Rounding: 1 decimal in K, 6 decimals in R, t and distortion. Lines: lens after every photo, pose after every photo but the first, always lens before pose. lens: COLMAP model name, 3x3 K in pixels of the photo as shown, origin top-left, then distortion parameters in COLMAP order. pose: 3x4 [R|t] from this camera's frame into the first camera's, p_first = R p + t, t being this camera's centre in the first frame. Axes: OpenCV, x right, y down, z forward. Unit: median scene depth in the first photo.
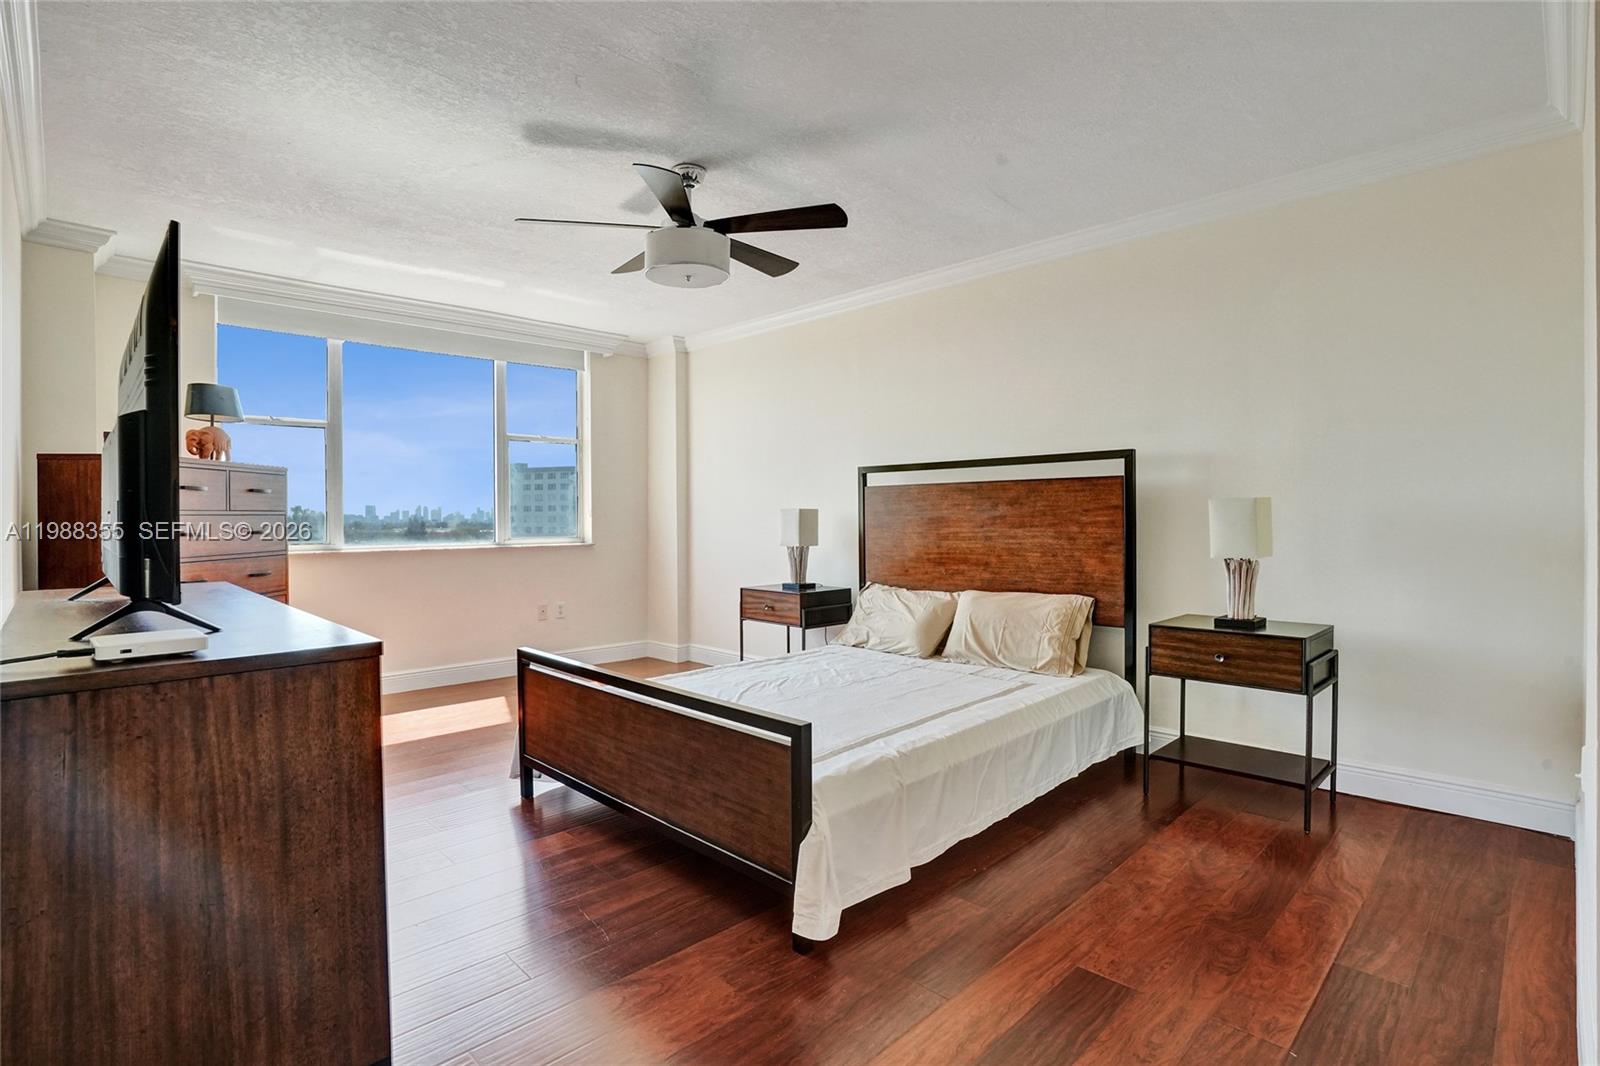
lens RADIAL K [[762.2, 0, 807.5], [0, 762.2, 536.6], [0, 0, 1]] dist [-0.037073, 0.009196]
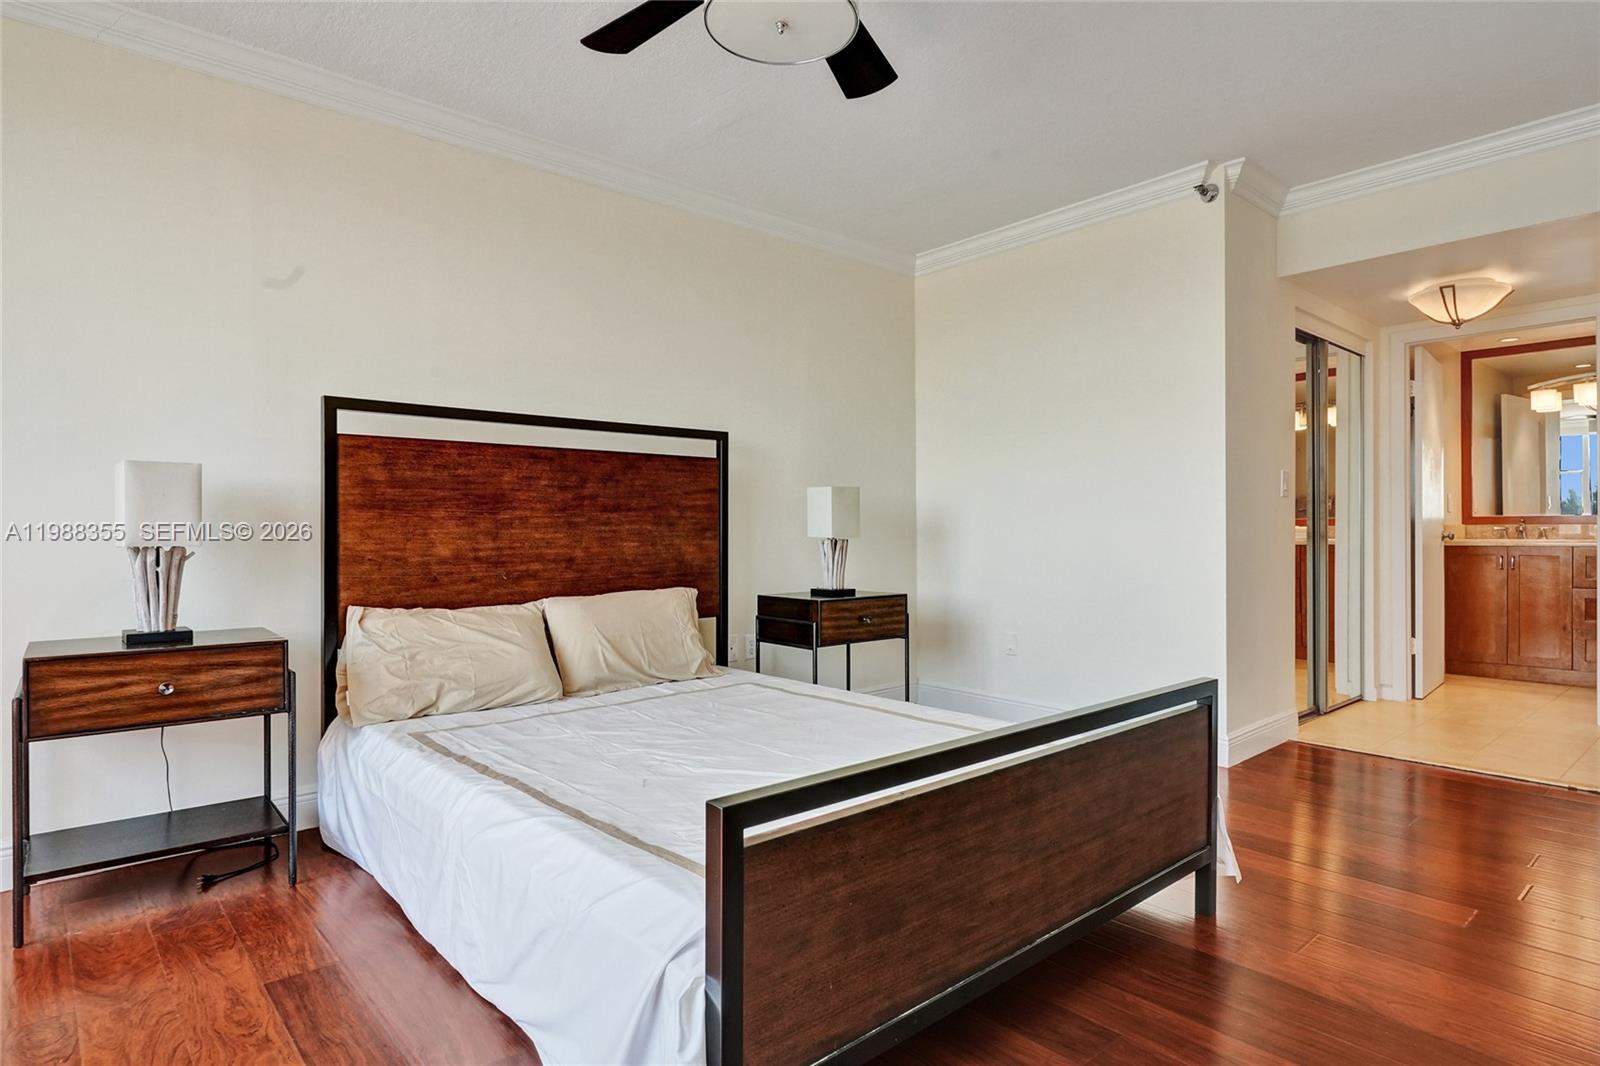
lens RADIAL K [[847.7, 0, 804.8], [0, 847.7, 536.5], [0, 0, 1]] dist [-0.019787, 0.002146]
pose [[0.084706, 0.004635, 0.996395, -0.612226], [0.029874, 0.999528, -0.007189, 0.028177], [-0.995958, 0.030375, 0.084527, 0.757153]]
